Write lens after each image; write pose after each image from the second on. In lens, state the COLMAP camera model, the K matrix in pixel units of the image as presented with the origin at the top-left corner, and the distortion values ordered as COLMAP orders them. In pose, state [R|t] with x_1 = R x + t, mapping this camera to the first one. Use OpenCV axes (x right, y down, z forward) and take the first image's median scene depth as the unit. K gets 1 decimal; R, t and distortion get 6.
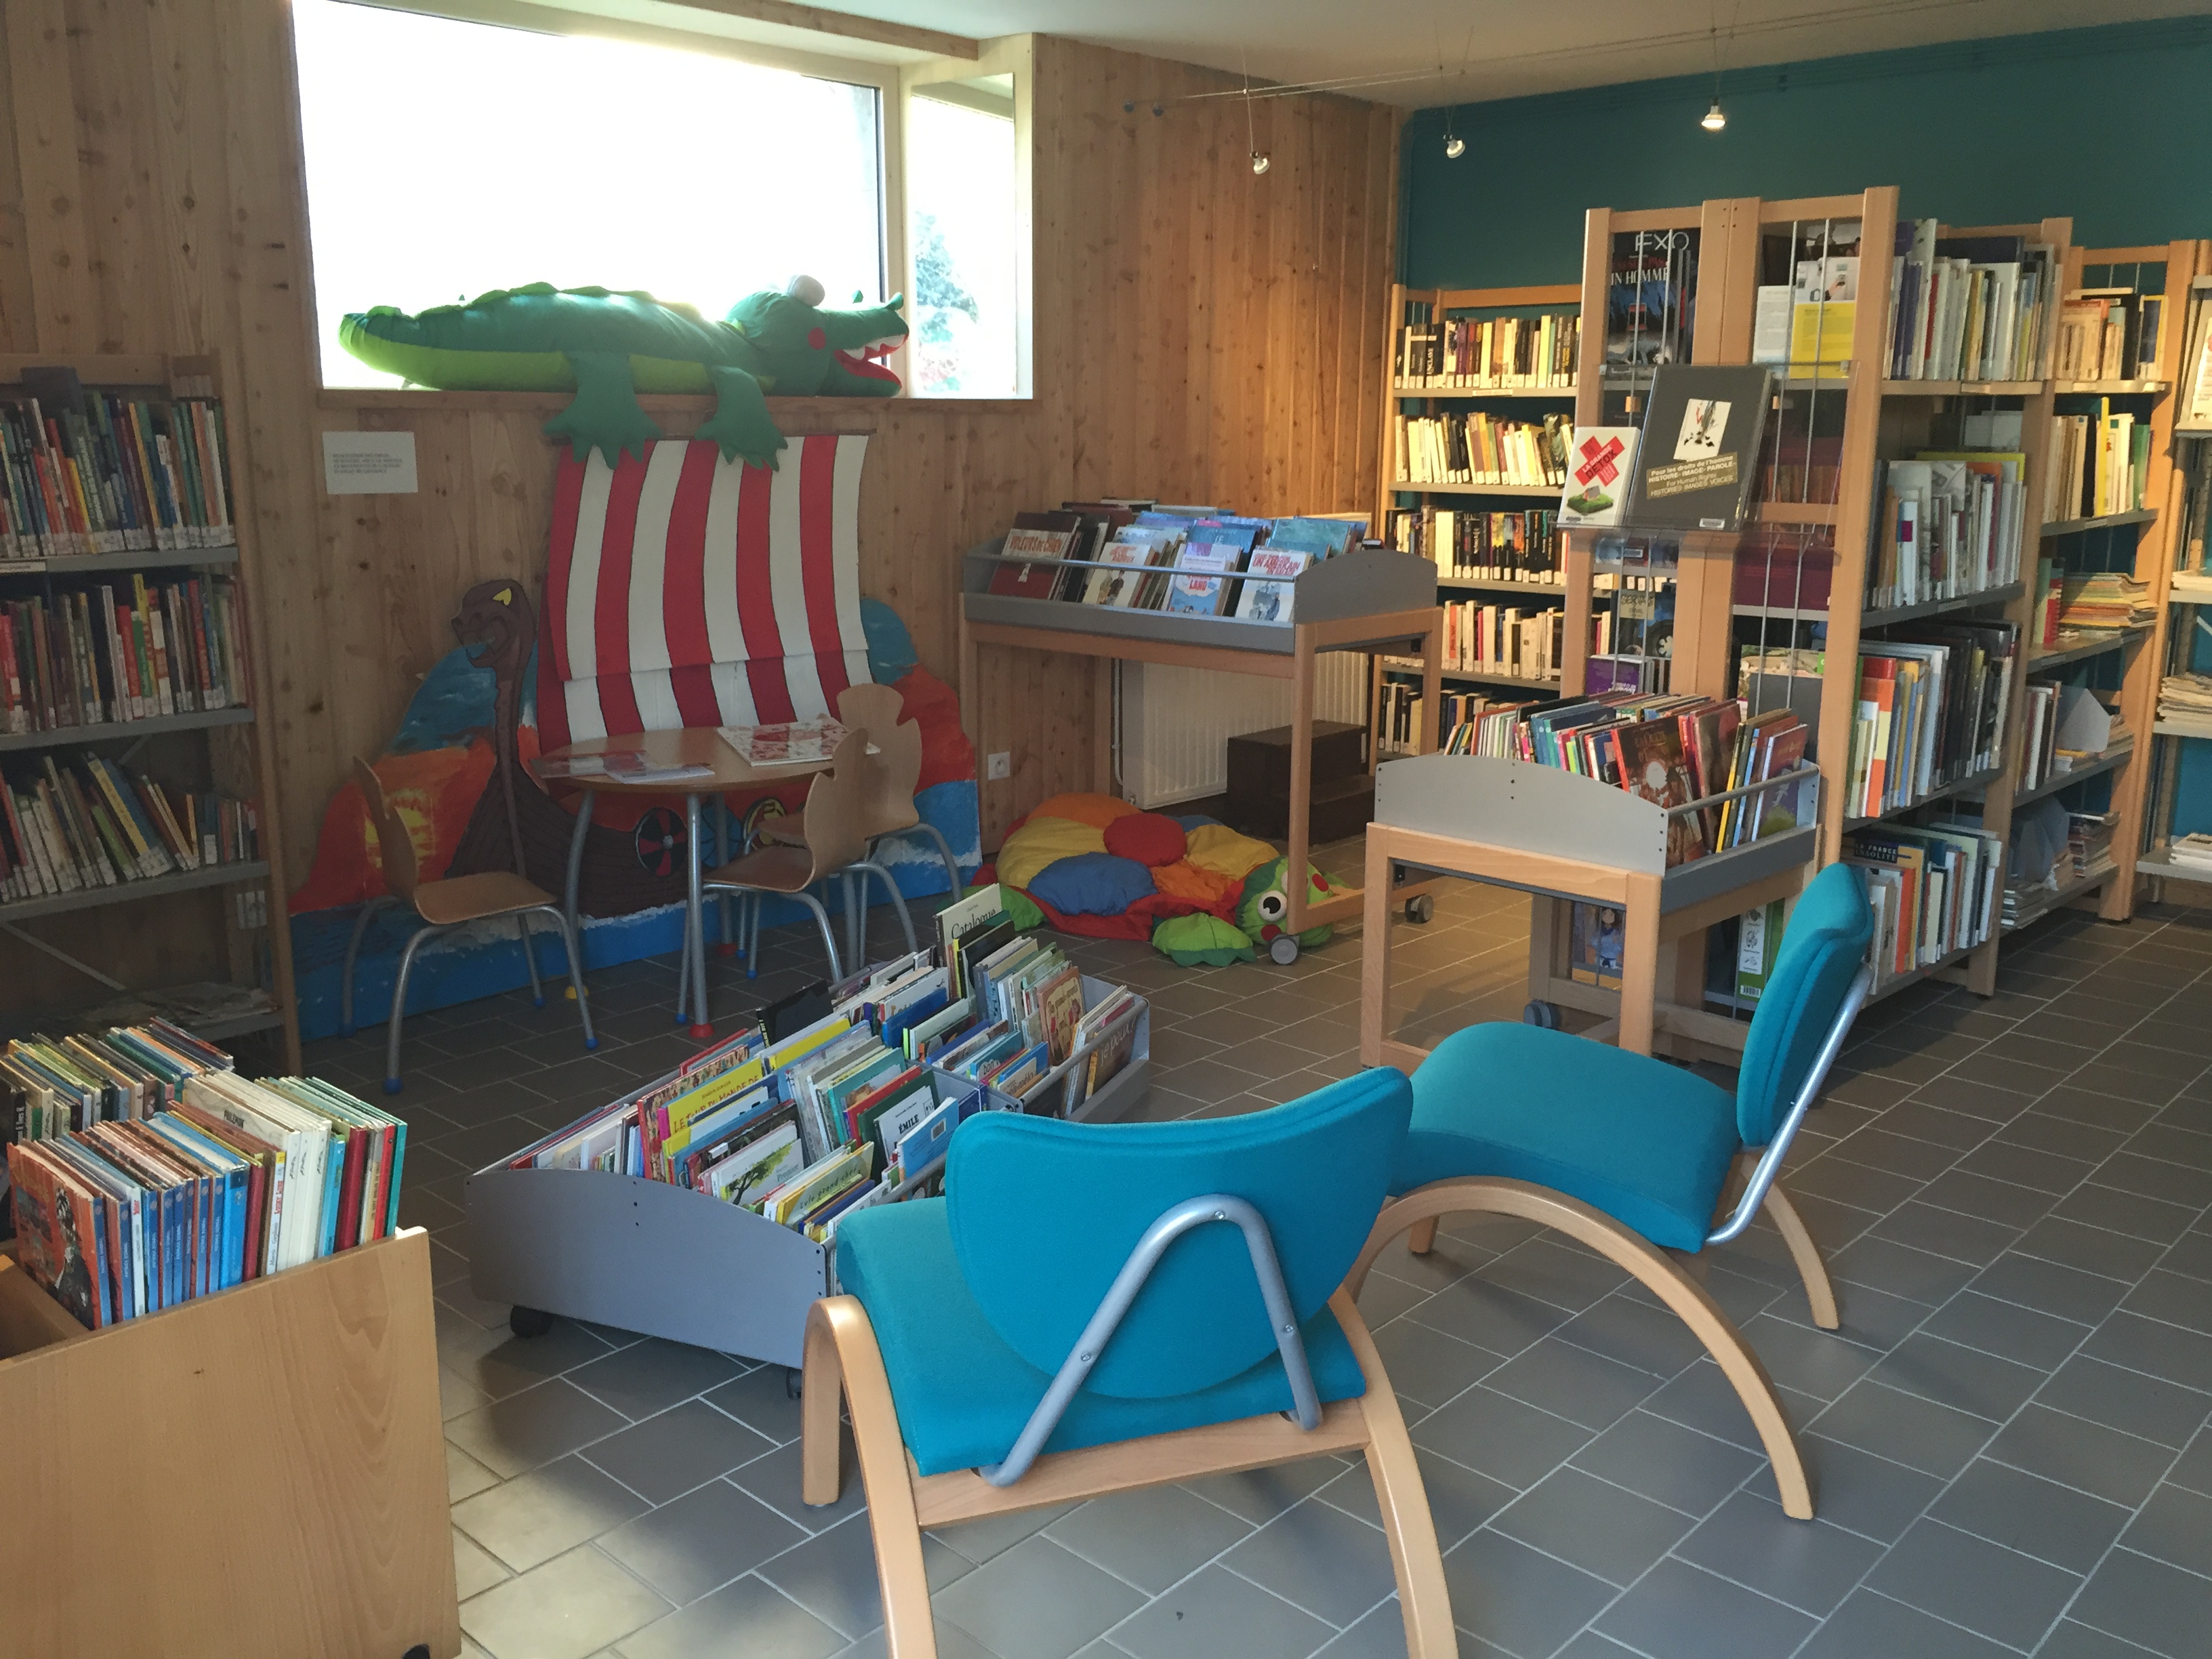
lens RADIAL K [[1886.2, 0, 1101.4], [0, 1886.2, 829.1], [0, 0, 1]] dist [0.077449, -0.118917]
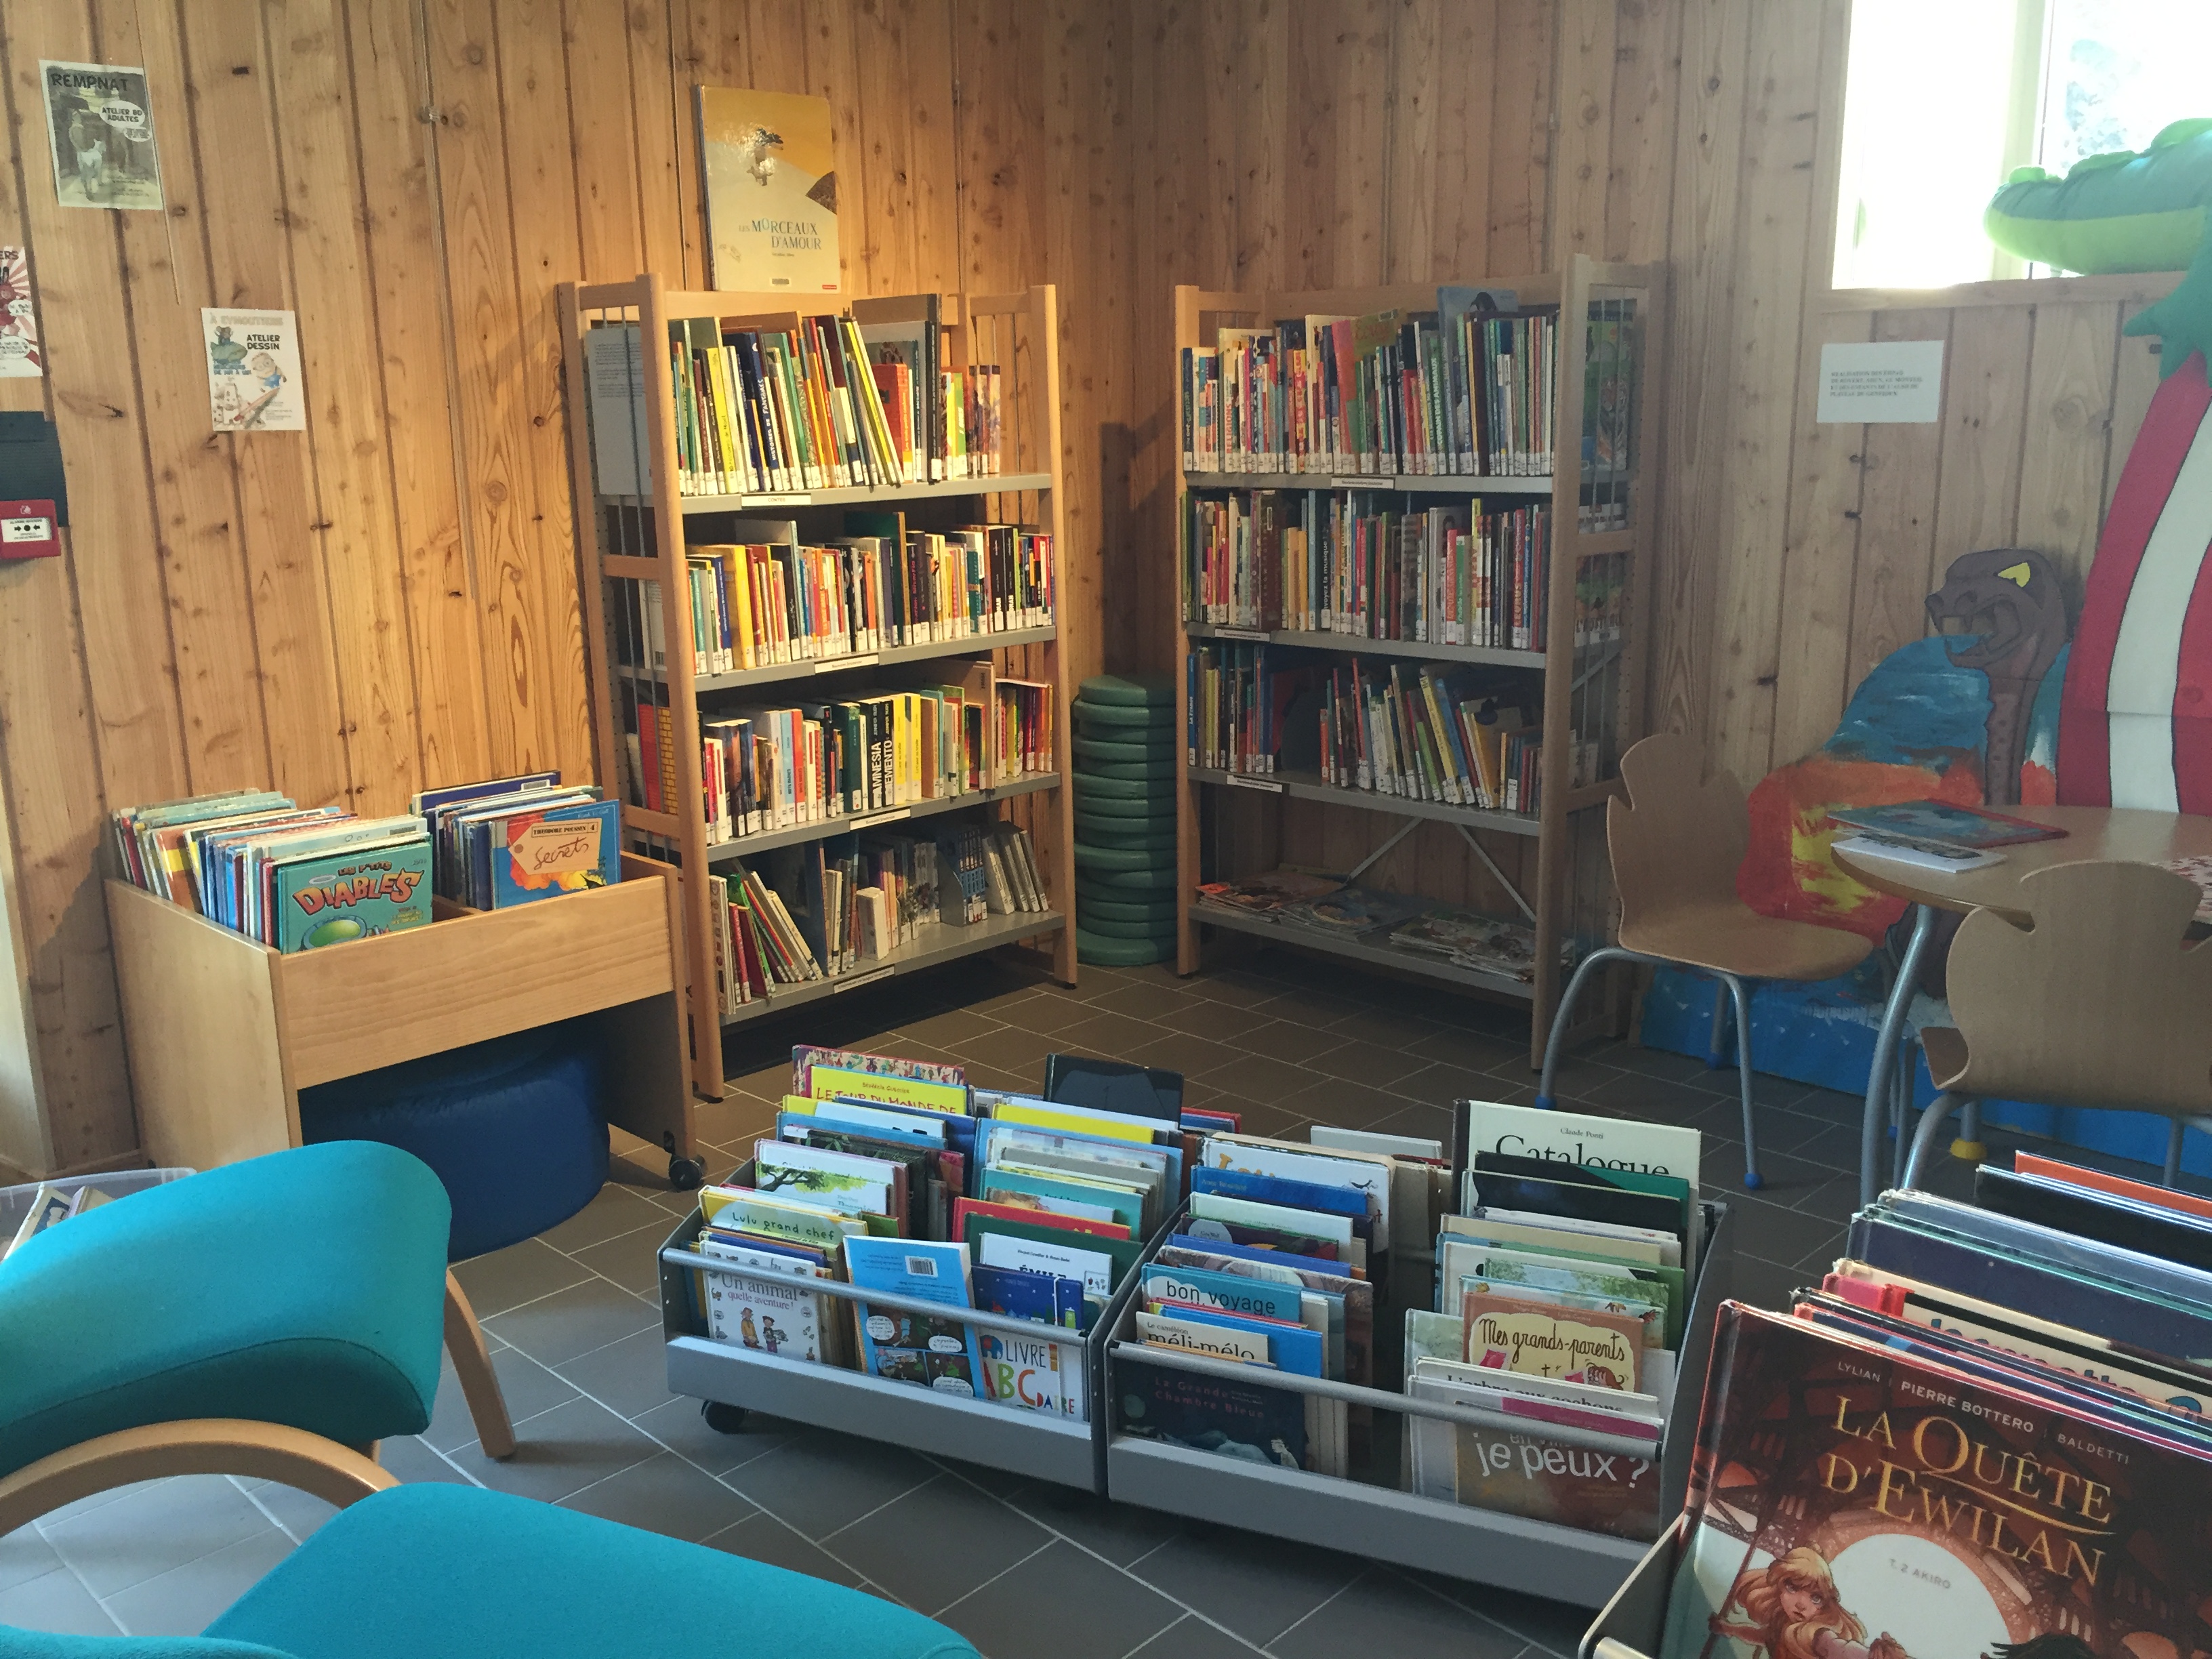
lens RADIAL K [[1886.2, 0, 1104.2], [0, 1886.2, 827.7], [0, 0, 1]] dist [0.077449, -0.118917]
pose [[-0.023091, 0.220403, -0.975136, 0.425525], [-0.195277, 0.955613, 0.220614, -0.130791], [0.980476, 0.195516, 0.020974, 0.720272]]
